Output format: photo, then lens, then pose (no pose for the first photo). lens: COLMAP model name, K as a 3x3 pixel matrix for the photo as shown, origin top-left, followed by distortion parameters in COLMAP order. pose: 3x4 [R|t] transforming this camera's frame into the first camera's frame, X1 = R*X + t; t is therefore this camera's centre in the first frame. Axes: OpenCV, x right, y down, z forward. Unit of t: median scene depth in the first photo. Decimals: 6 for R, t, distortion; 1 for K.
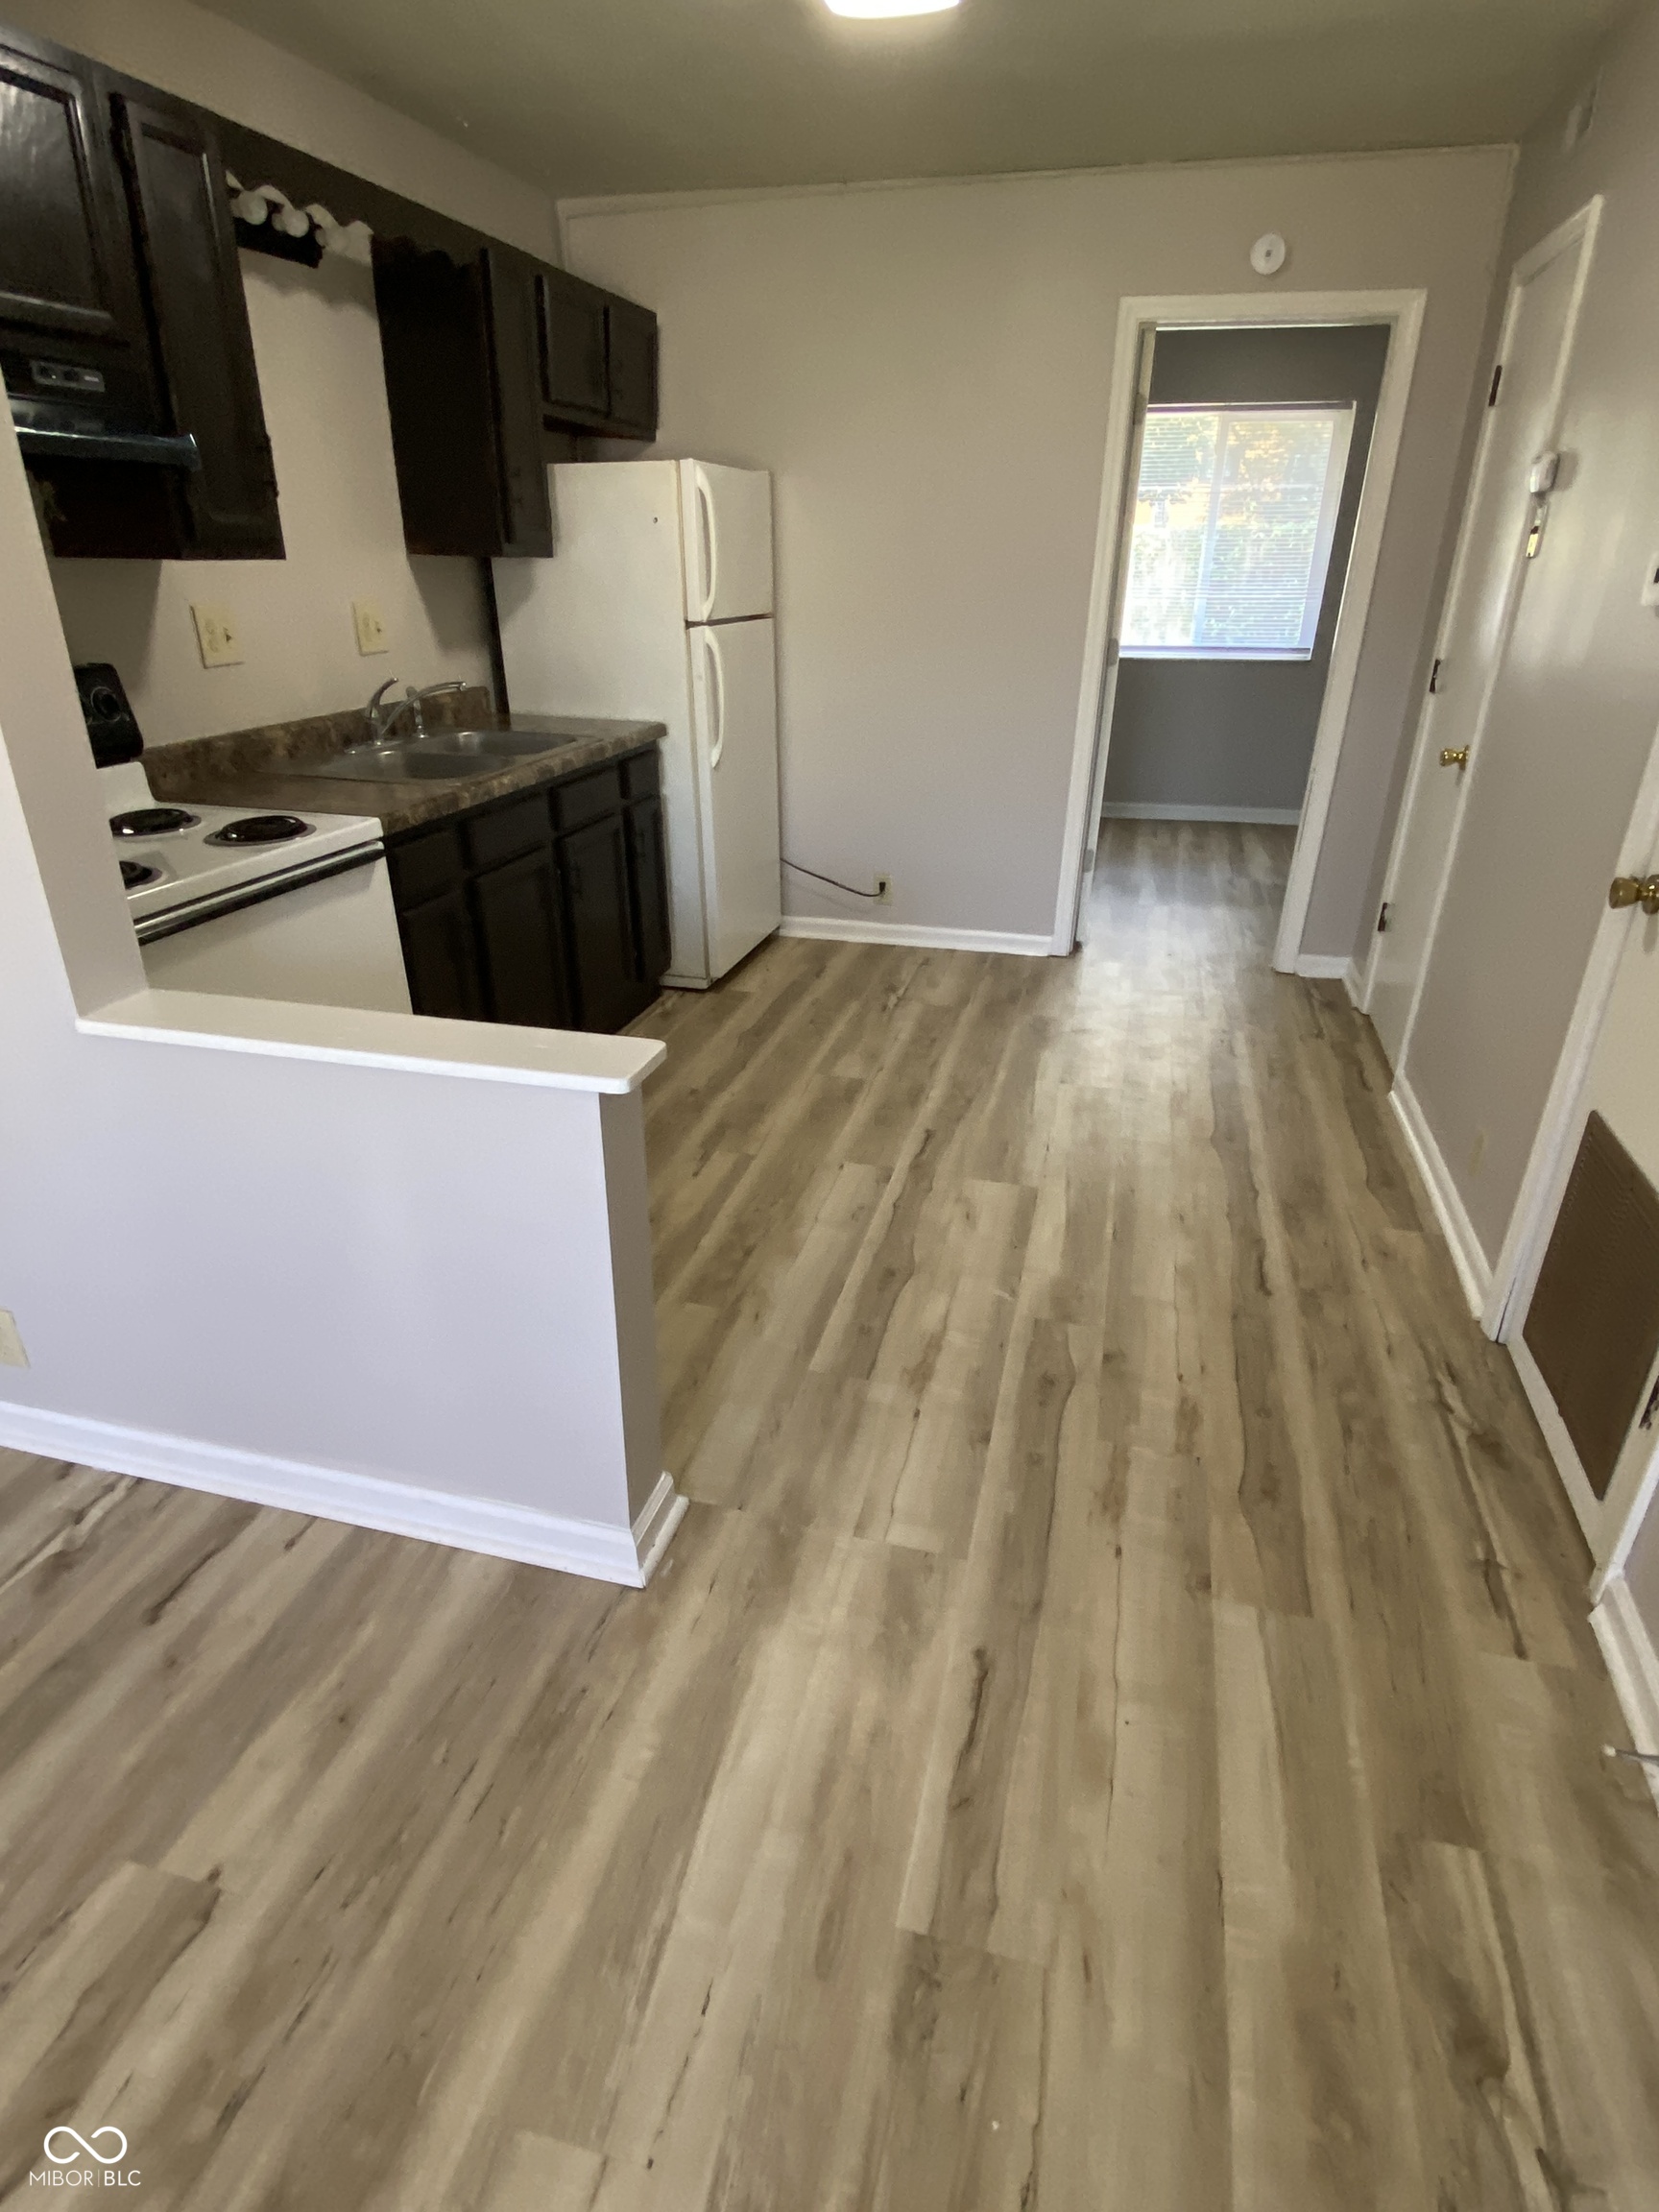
lens RADIAL K [[1205.0, 0, 829.5], [0, 1205.0, 1106.0], [0, 0, 1]] dist [-0.014273, -0.000034]
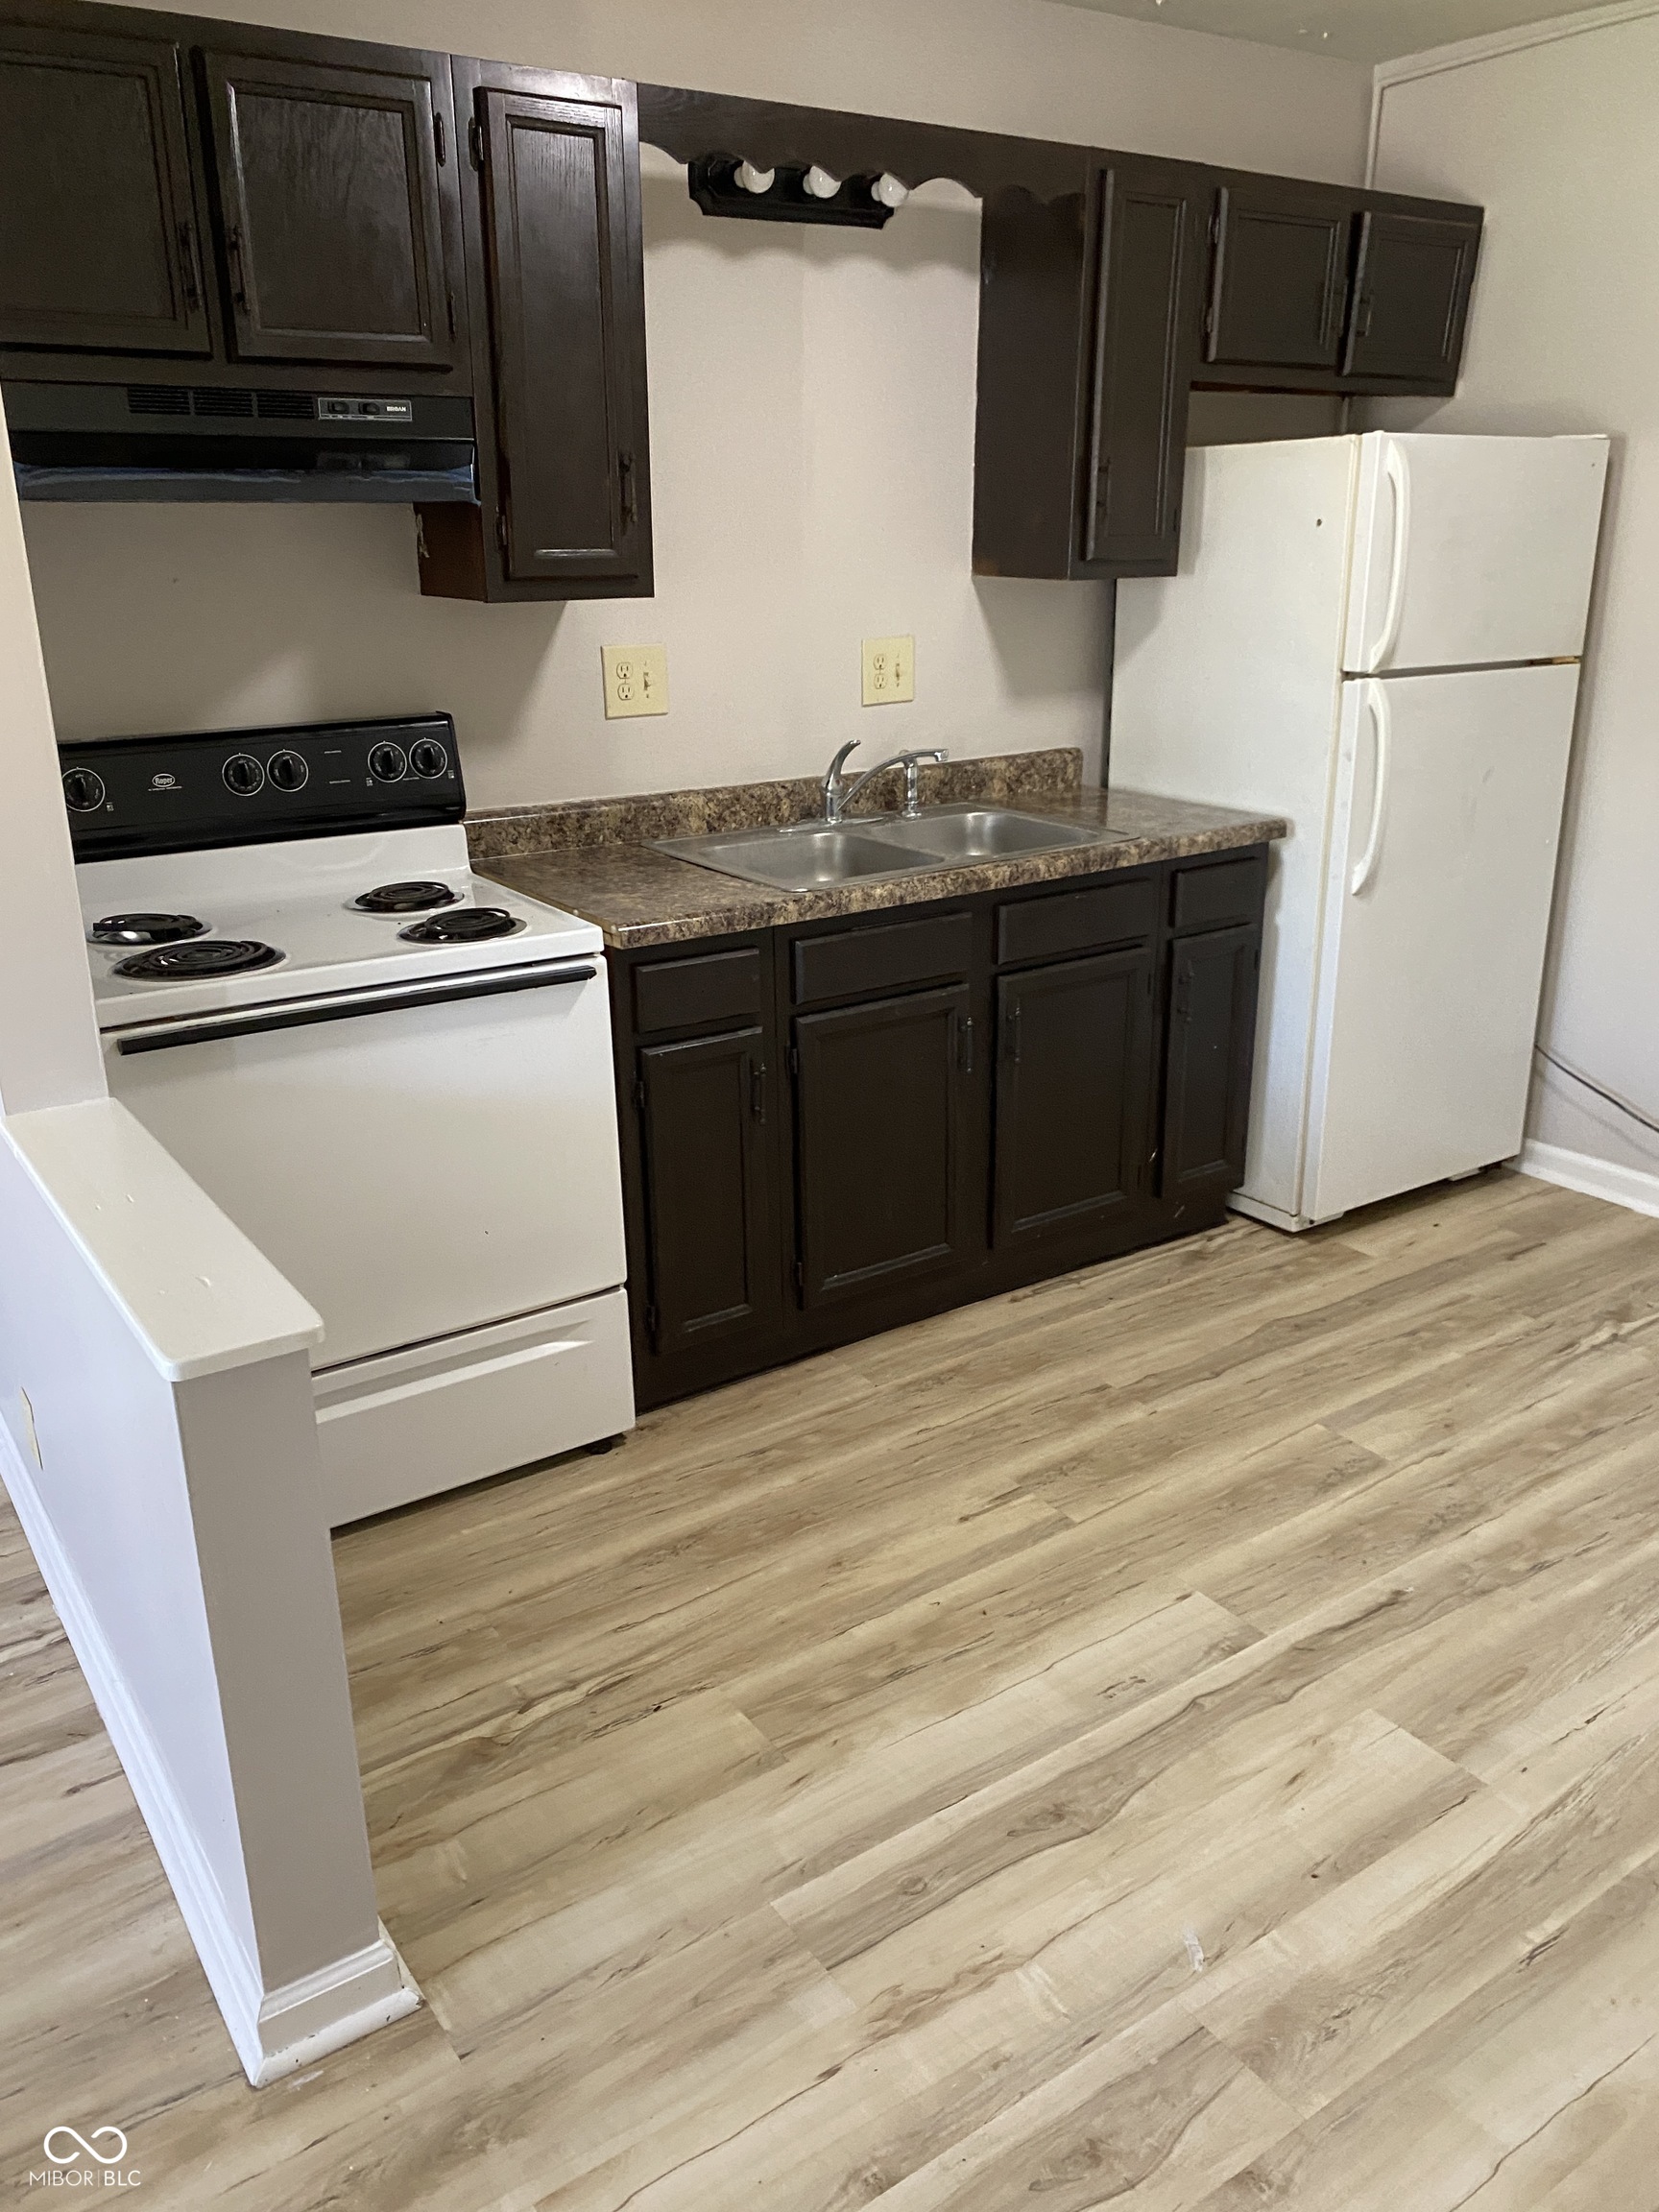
lens RADIAL K [[1657.3, 0, 829.5], [0, 1657.3, 1106.0], [0, 0, 1]] dist [0.009058, -0.047771]
pose [[0.746793, 0.212506, -0.630191, 0.325991], [-0.262700, 0.964776, 0.014024, -0.141544], [0.610974, 0.155078, 0.776313, 0.208242]]
